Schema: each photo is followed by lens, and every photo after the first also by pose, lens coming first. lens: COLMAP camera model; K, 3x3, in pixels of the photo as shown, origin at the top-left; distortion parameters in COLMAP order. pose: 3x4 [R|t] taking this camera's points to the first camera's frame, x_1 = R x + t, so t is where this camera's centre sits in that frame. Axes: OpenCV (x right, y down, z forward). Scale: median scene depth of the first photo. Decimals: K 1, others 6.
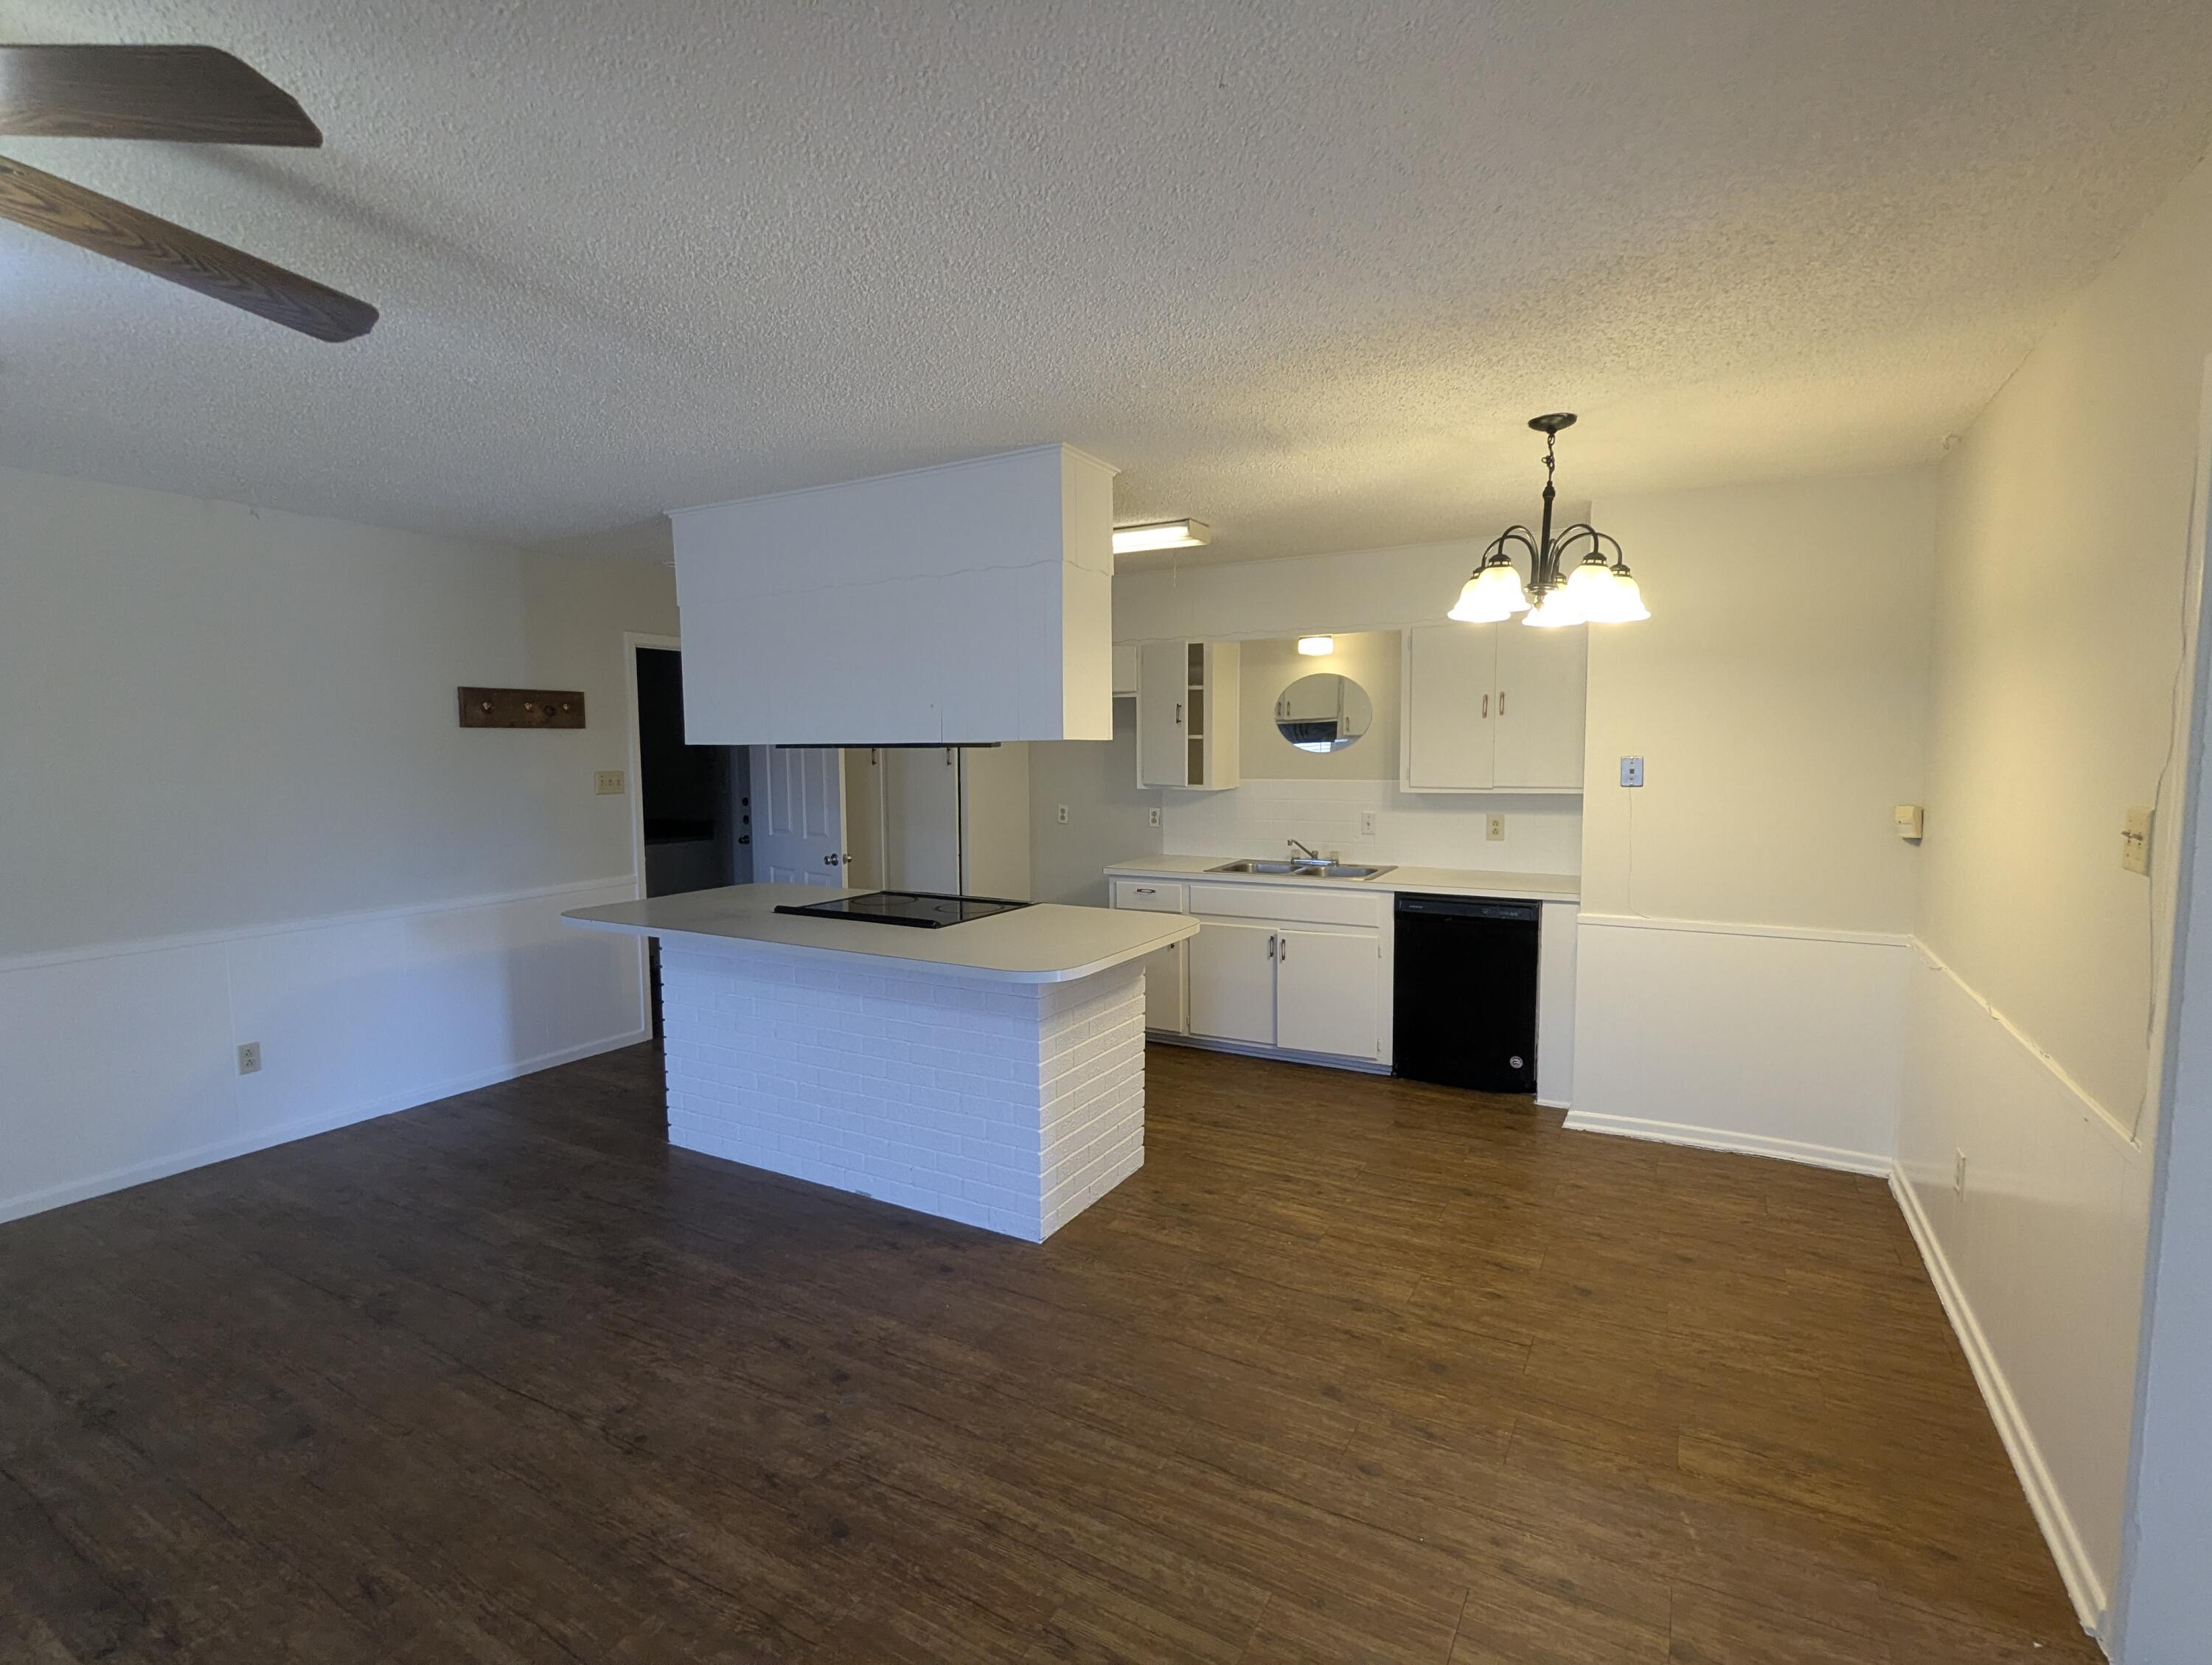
lens RADIAL K [[1043.0, 0, 1106.0], [0, 1043.0, 832.5], [0, 0, 1]] dist [0.000524, 0.001286]
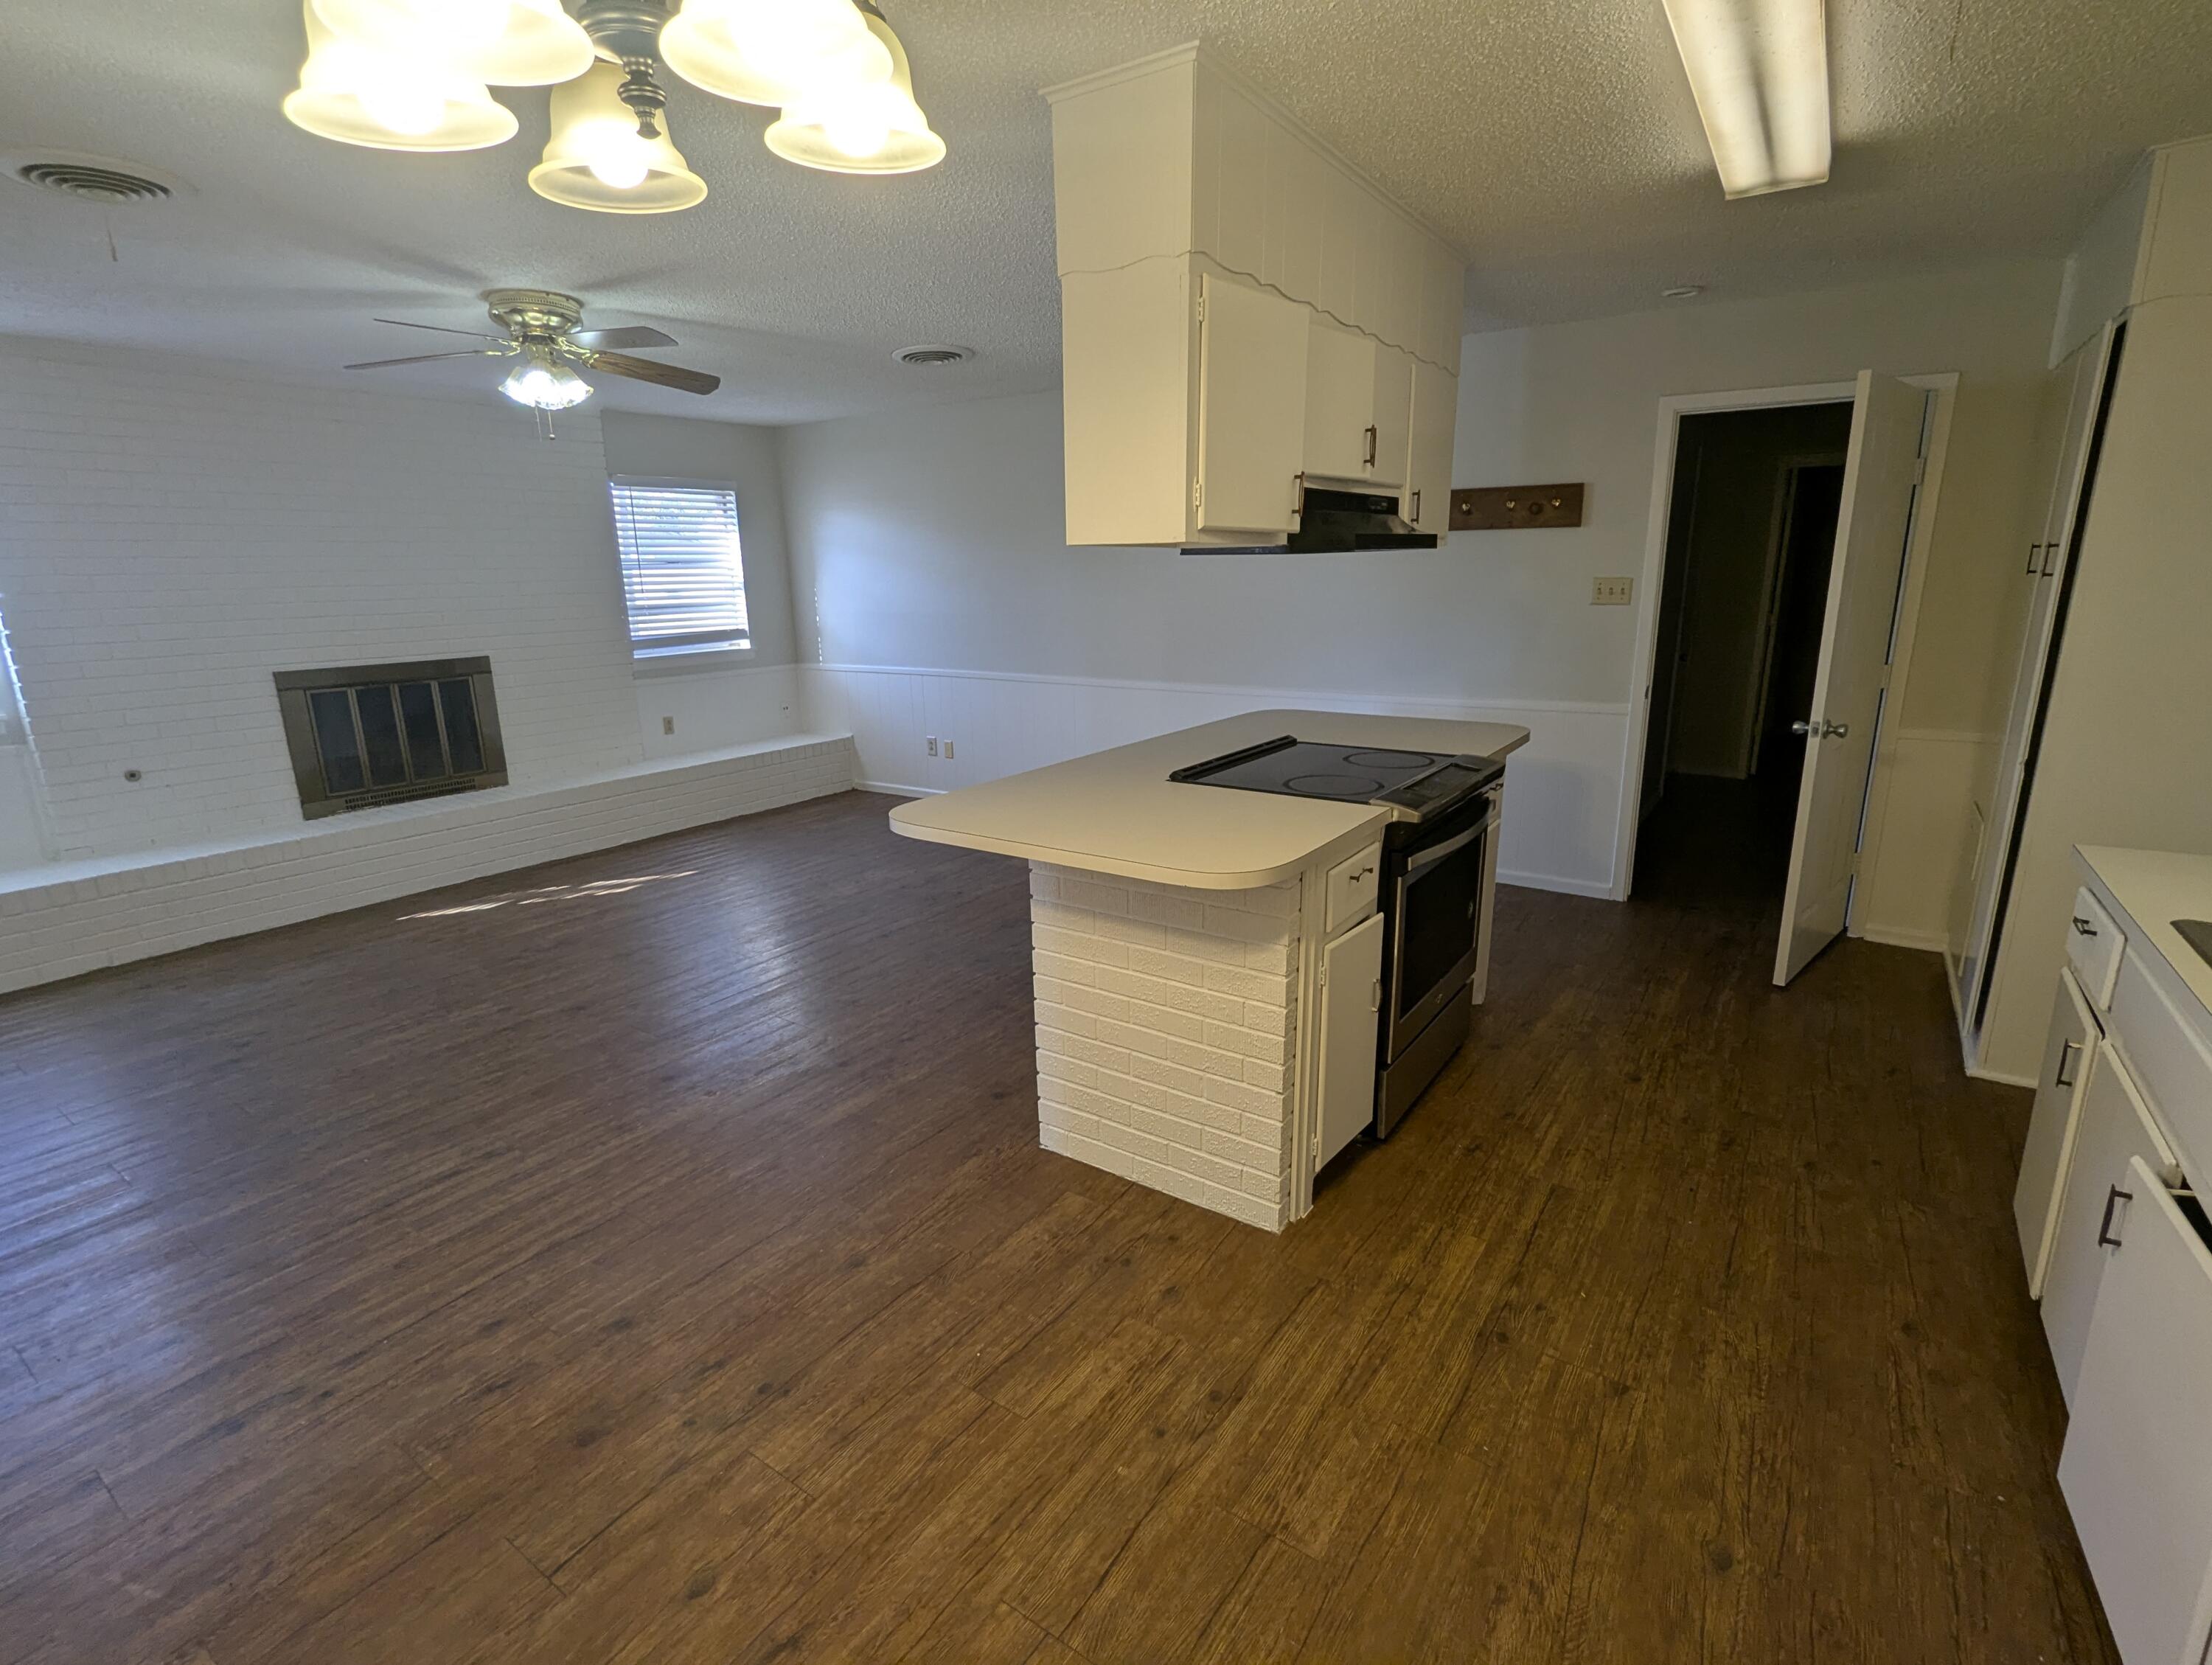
lens RADIAL K [[1043.0, 0, 1106.0], [0, 1043.0, 832.5], [0, 0, 1]] dist [0.000524, 0.001286]
pose [[-0.080413, 0.254931, -0.963610, 0.813085], [-0.063928, 0.963431, 0.260219, -0.100889], [0.994709, 0.082527, -0.061176, 1.257542]]
